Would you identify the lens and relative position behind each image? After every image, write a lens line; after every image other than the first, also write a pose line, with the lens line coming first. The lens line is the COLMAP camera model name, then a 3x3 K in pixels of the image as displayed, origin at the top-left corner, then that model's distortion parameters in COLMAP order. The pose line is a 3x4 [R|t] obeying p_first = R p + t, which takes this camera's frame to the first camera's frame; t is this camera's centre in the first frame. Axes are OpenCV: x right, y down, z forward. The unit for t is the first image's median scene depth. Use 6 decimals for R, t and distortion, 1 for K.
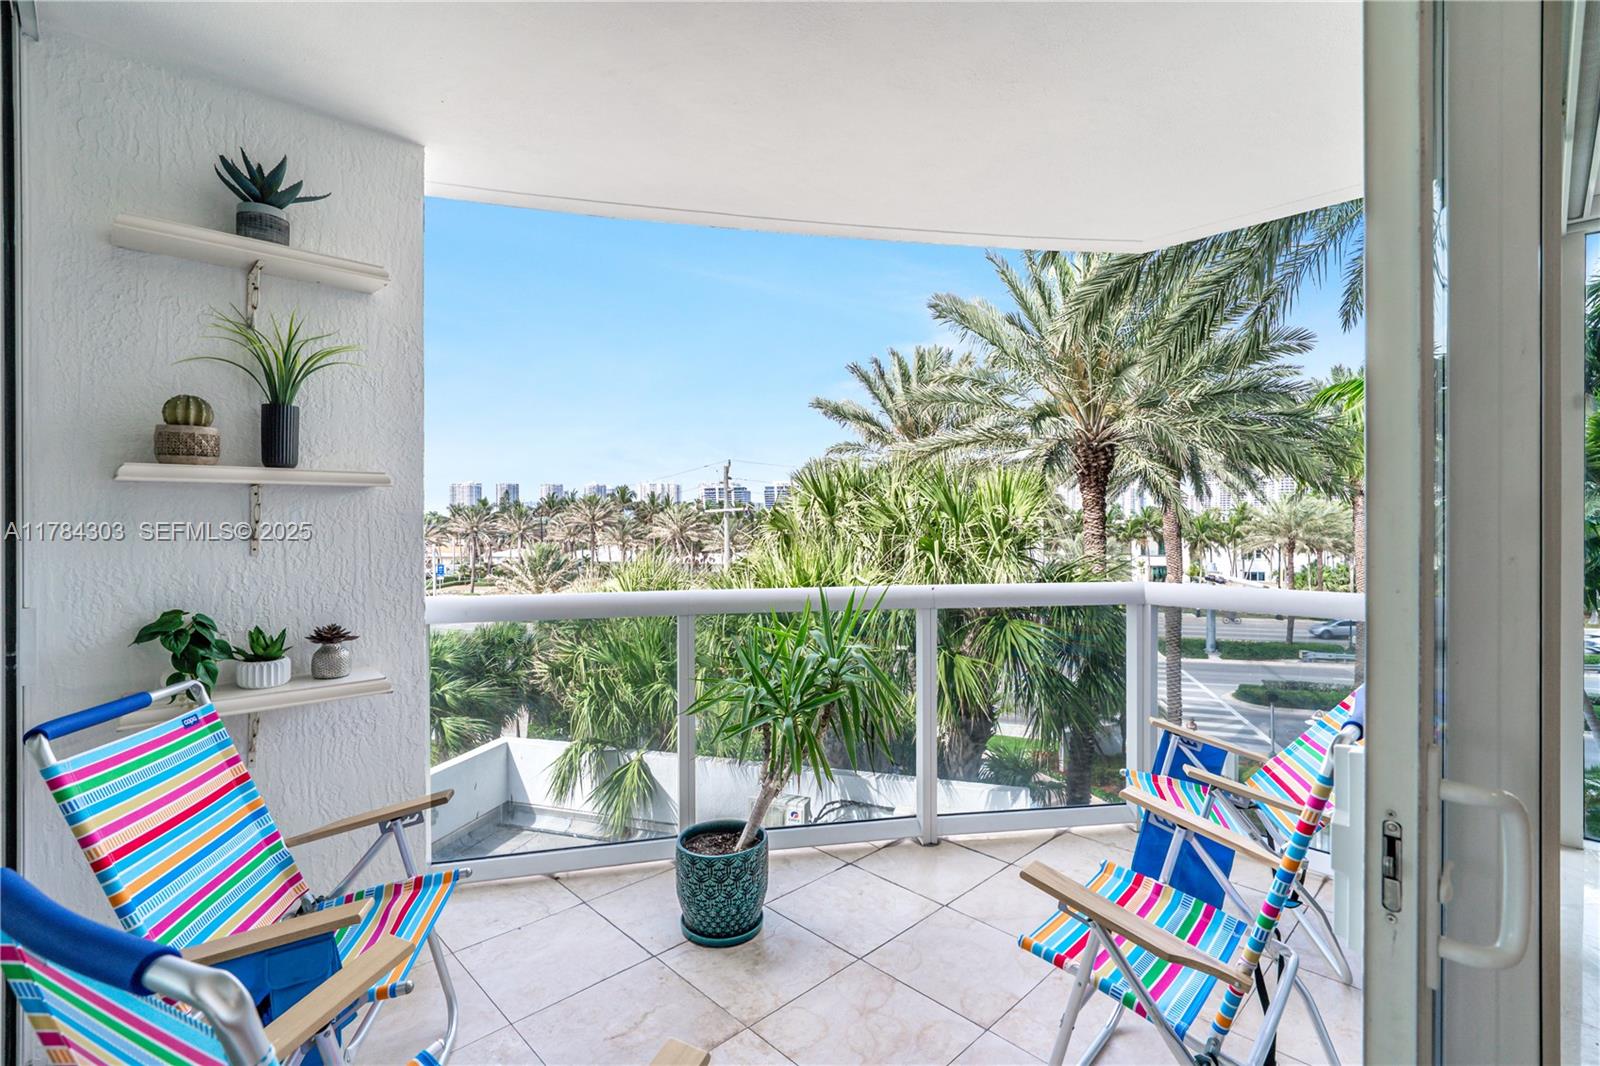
lens RADIAL K [[730.1, 0, 798.2], [0, 730.1, 525.6], [0, 0, 1]] dist [-0.008541, -0.000279]
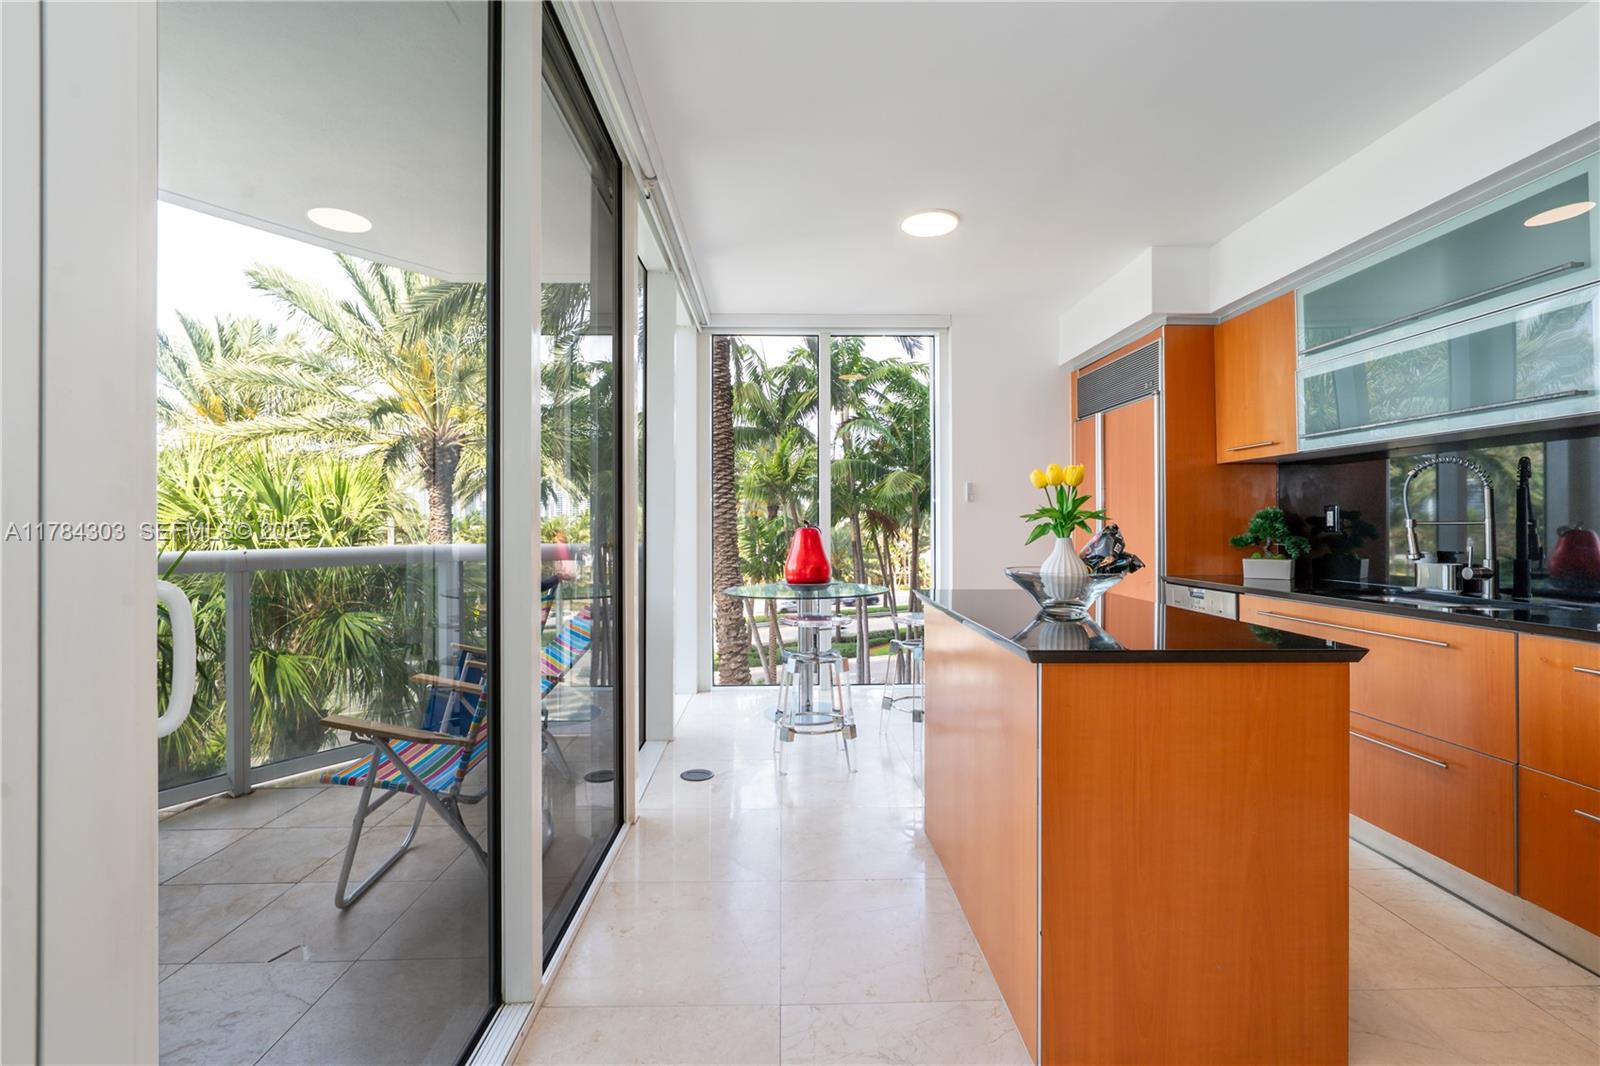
lens RADIAL K [[730.1, 0, 796.8], [0, 730.1, 518.8], [0, 0, 1]] dist [-0.008541, -0.000279]
pose [[0.676884, 0.004378, 0.736077, -0.013379], [0.009175, 0.999854, -0.014384, 0.016090], [-0.736033, 0.016490, 0.676745, -0.081236]]
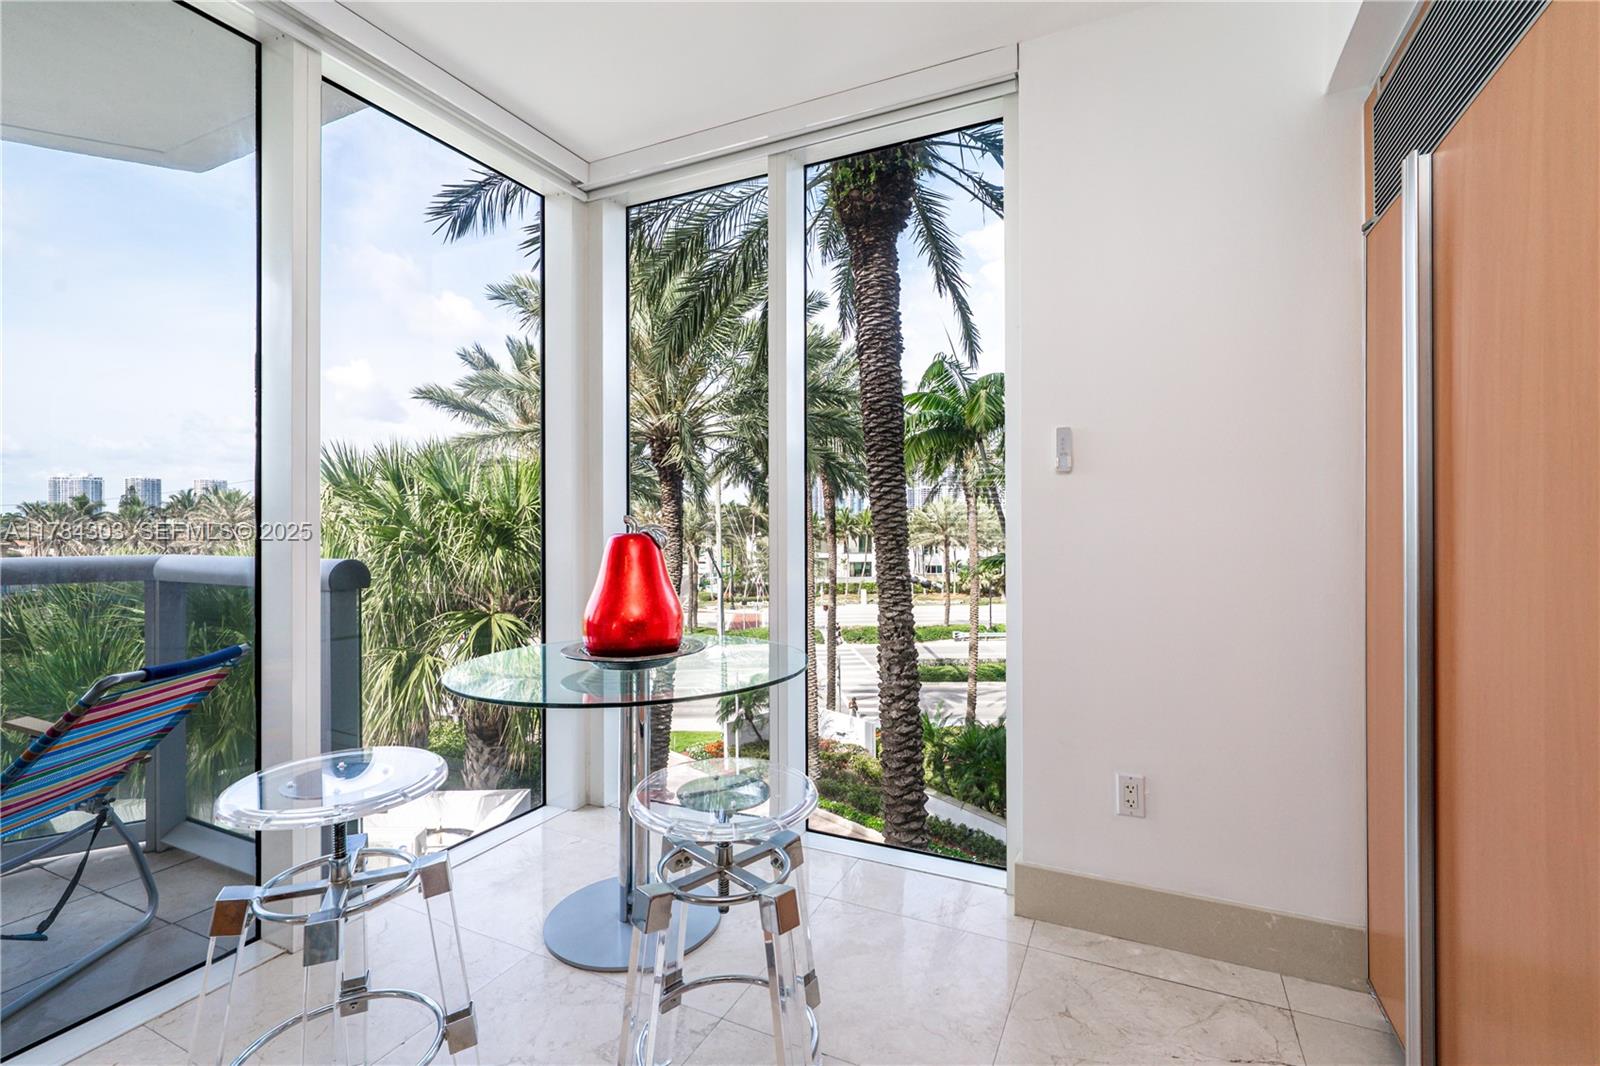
lens RADIAL K [[730.1, 0, 785.2], [0, 730.1, 520.9], [0, 0, 1]] dist [-0.008541, -0.000279]
pose [[0.937848, -0.003617, 0.347029, 0.224046], [0.006670, 0.999949, -0.007603, 0.013414], [-0.346983, 0.009445, 0.937824, -0.013580]]
